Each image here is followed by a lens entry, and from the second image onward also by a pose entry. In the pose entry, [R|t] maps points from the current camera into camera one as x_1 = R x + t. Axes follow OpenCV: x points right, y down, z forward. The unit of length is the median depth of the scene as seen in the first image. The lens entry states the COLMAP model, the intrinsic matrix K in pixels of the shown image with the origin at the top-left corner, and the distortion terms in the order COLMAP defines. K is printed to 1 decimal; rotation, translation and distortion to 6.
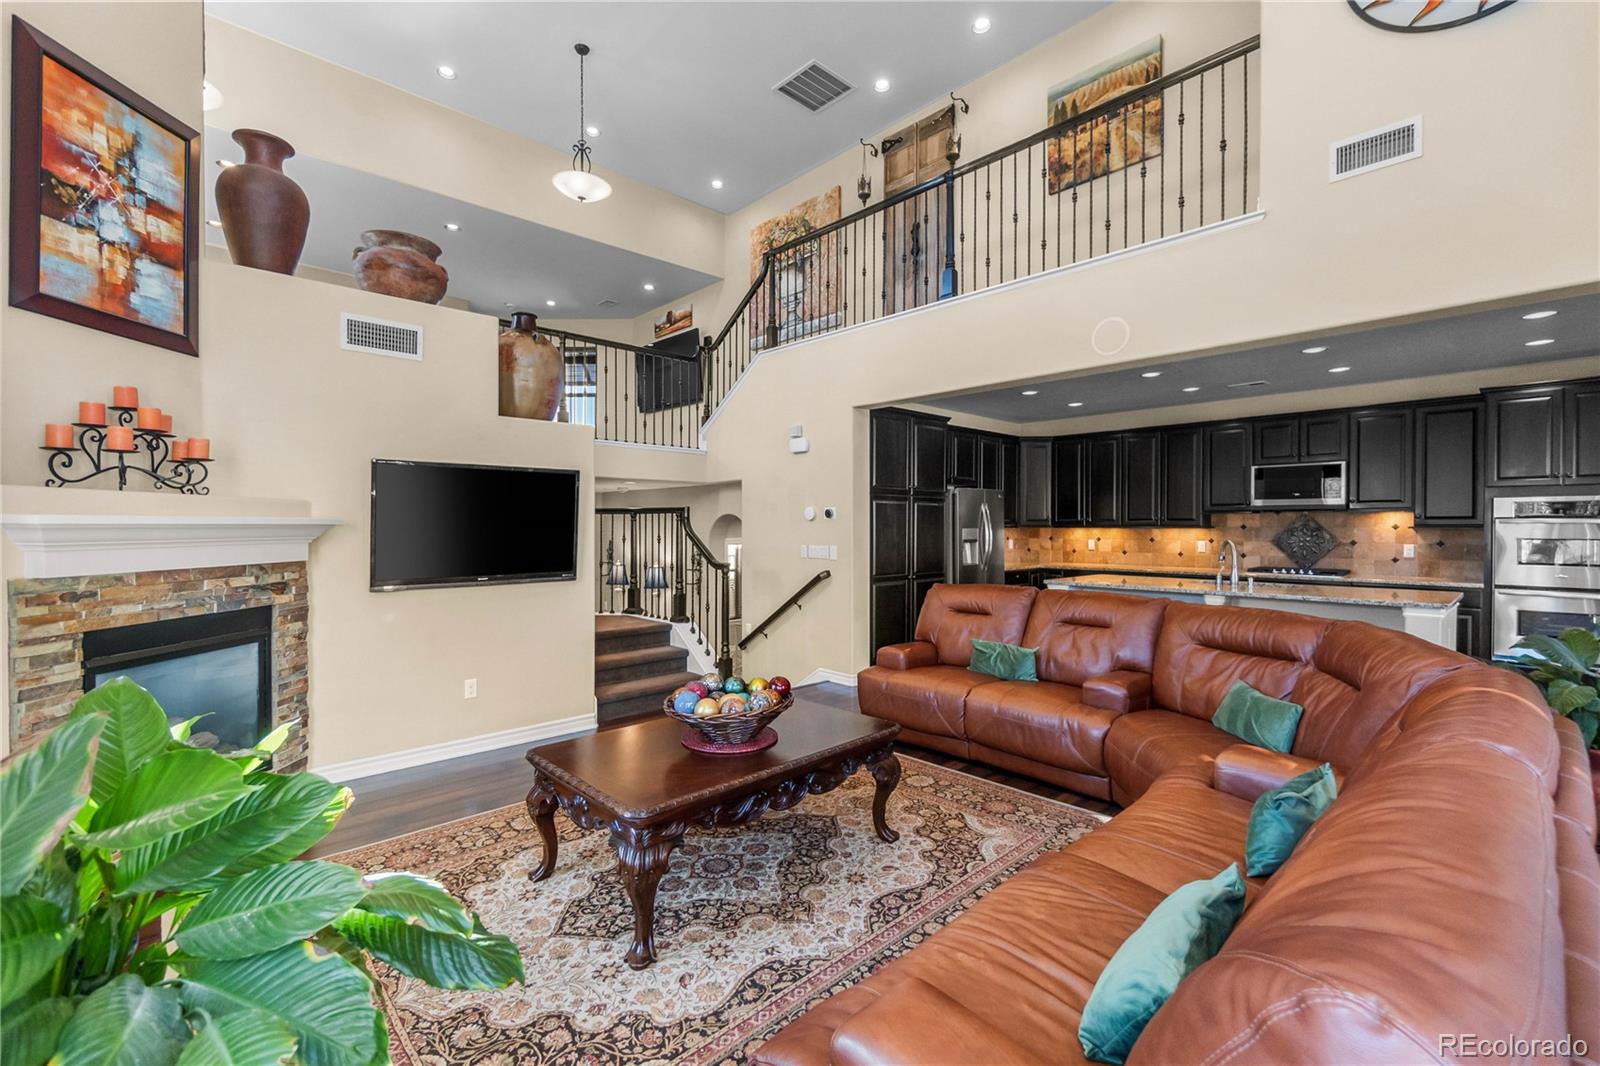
lens RADIAL K [[693.2, 0, 784.9], [0, 693.2, 533.7], [0, 0, 1]] dist [-0.001955, -0.000011]
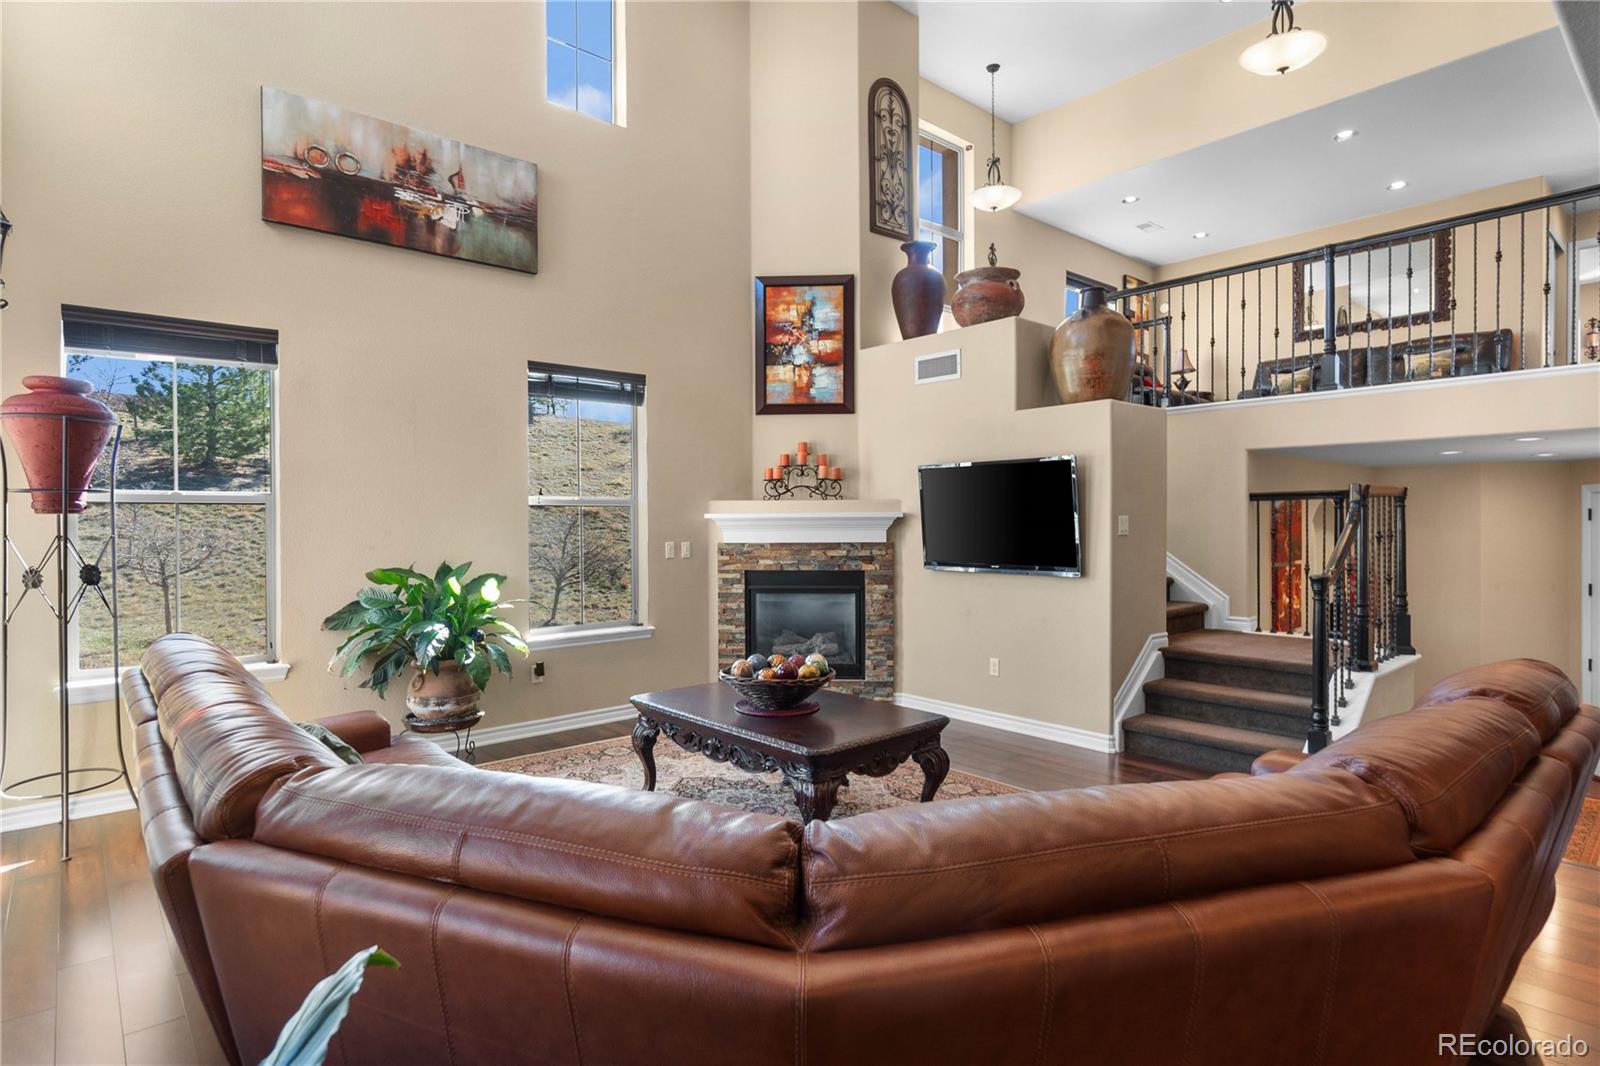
lens RADIAL K [[825.4, 0, 790.8], [0, 825.4, 525.0], [0, 0, 1]] dist [-0.002792, -0.000335]
pose [[-0.031546, 0.007138, -0.999477, 1.142530], [-0.005174, 0.999960, 0.007305, -0.009248], [0.999489, 0.005402, -0.031507, 0.969492]]
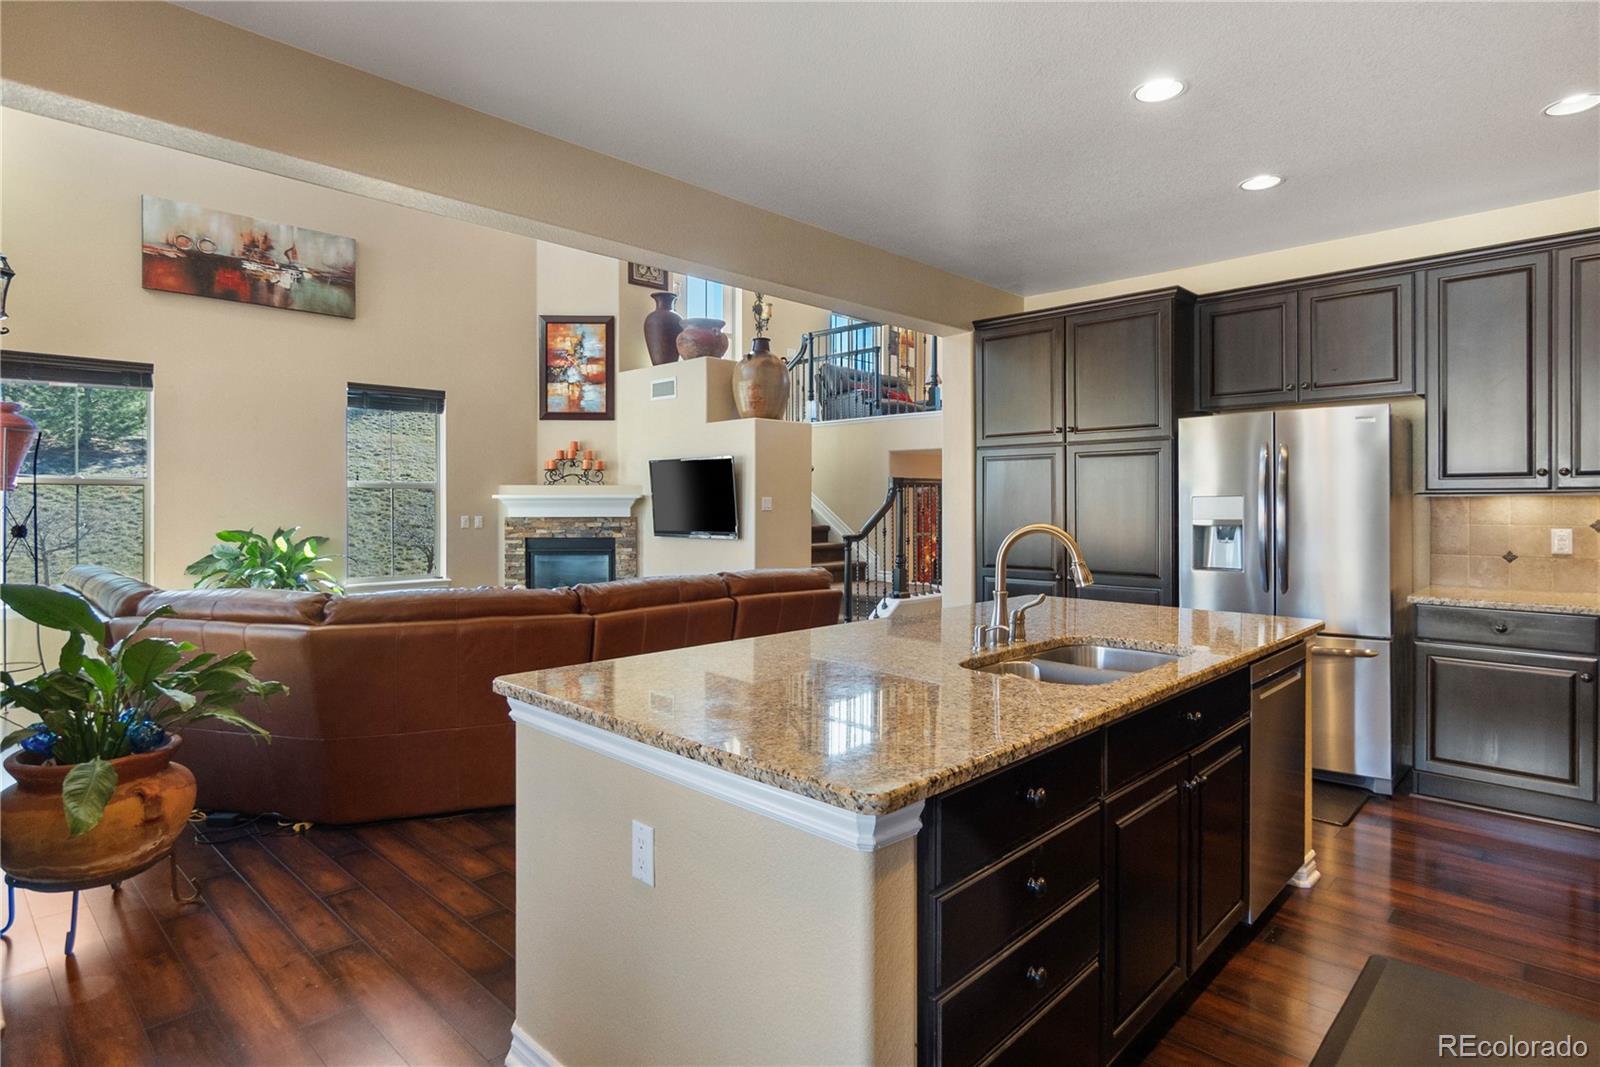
lens RADIAL K [[845.8, 0, 790.6], [0, 845.8, 506.4], [0, 0, 1]] dist [-0.001765, 0.000576]
pose [[0.054281, 0.001867, -0.998524, 1.902296], [-0.009775, 0.999951, 0.001338, 0.002914], [0.998478, 0.009688, 0.054297, 1.490320]]
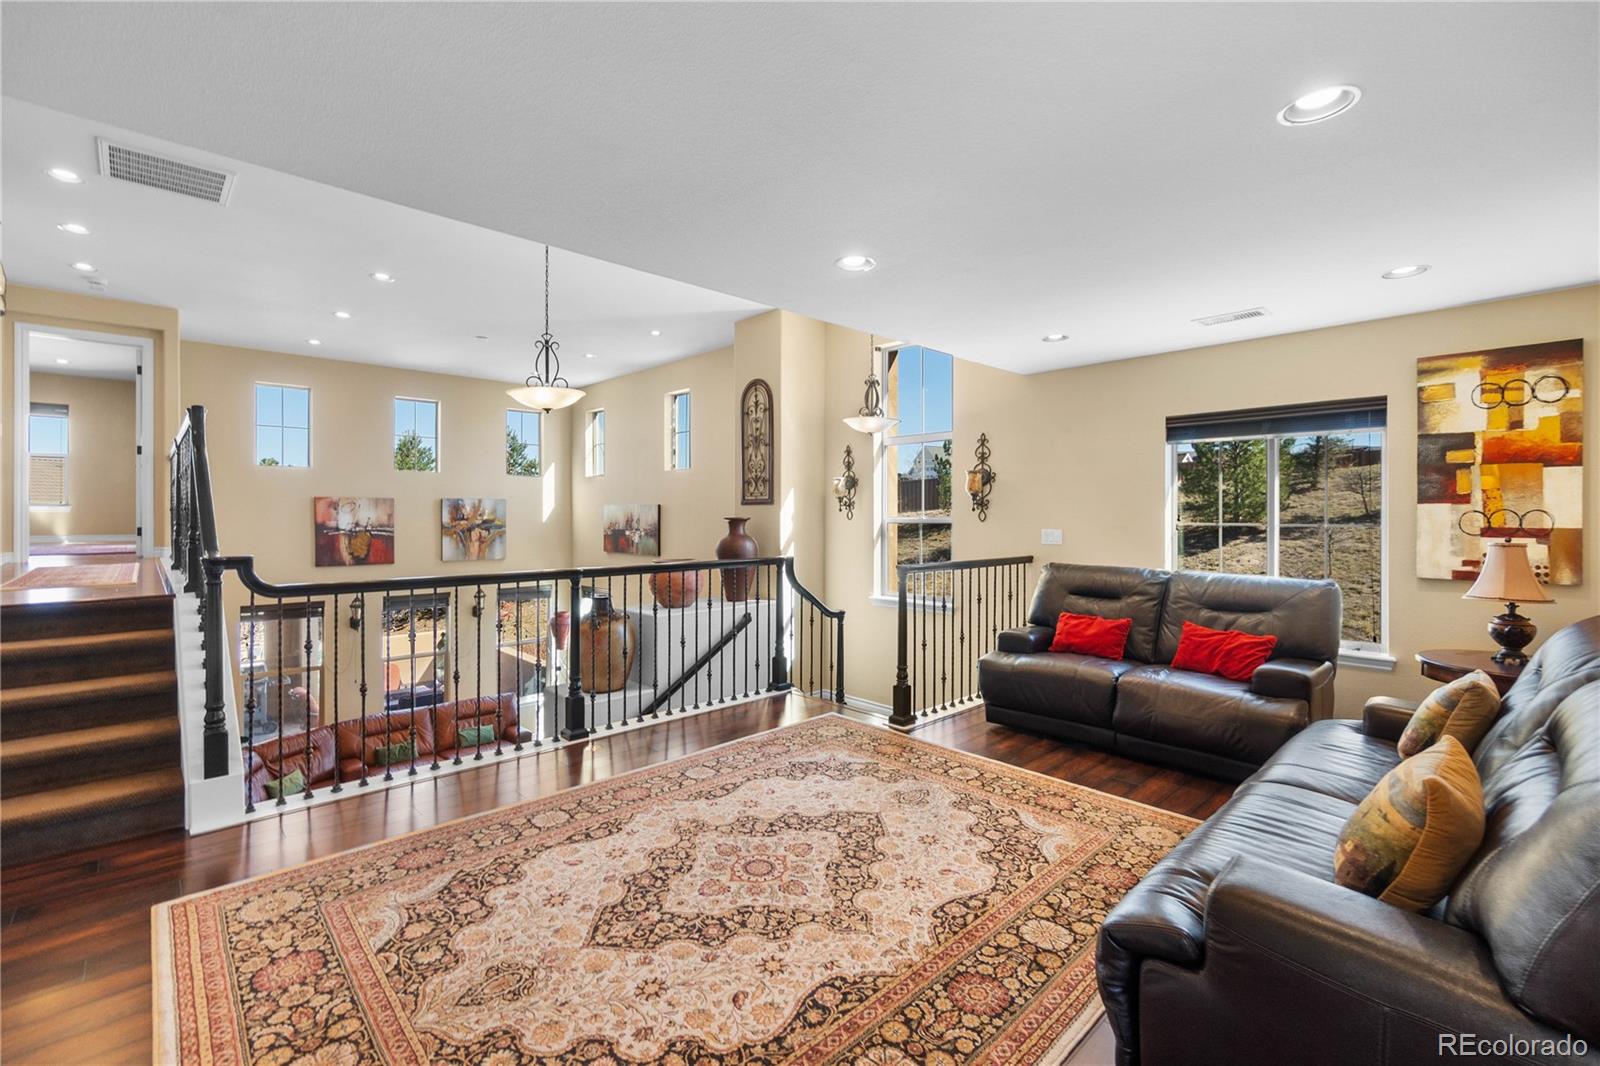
lens RADIAL K [[688.4, 0, 793.2], [0, 688.4, 520.0], [0, 0, 1]] dist [-0.003335, -0.000342]
pose [[-0.999836, -0.004395, -0.017553, -1.057513], [-0.004713, 0.999824, 0.018132, -0.720079], [0.017470, 0.018212, -0.999682, 3.362510]]
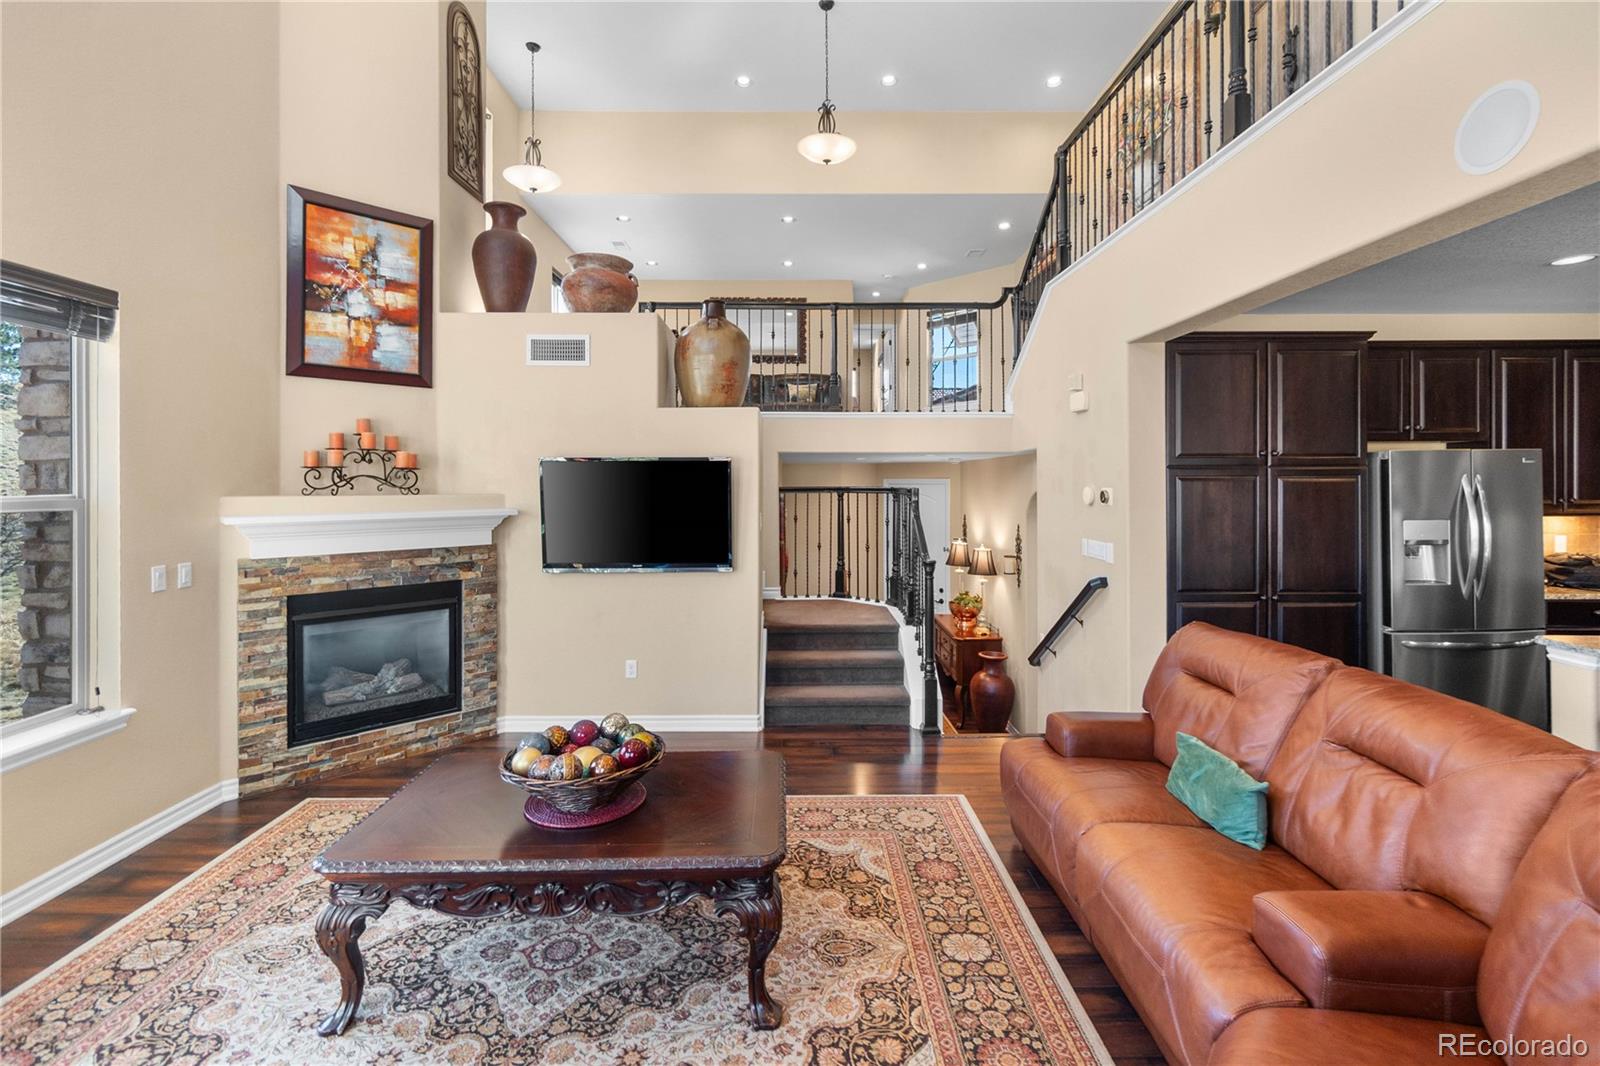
lens RADIAL K [[707.5, 0, 790.5], [0, 707.5, 482.3], [0, 0, 1]] dist [-0.003535, -0.000189]
pose [[0.737654, -0.002506, -0.675174, 0.608034], [-0.004930, 0.999946, -0.009098, -0.069720], [0.675161, 0.010040, 0.737602, 0.494366]]
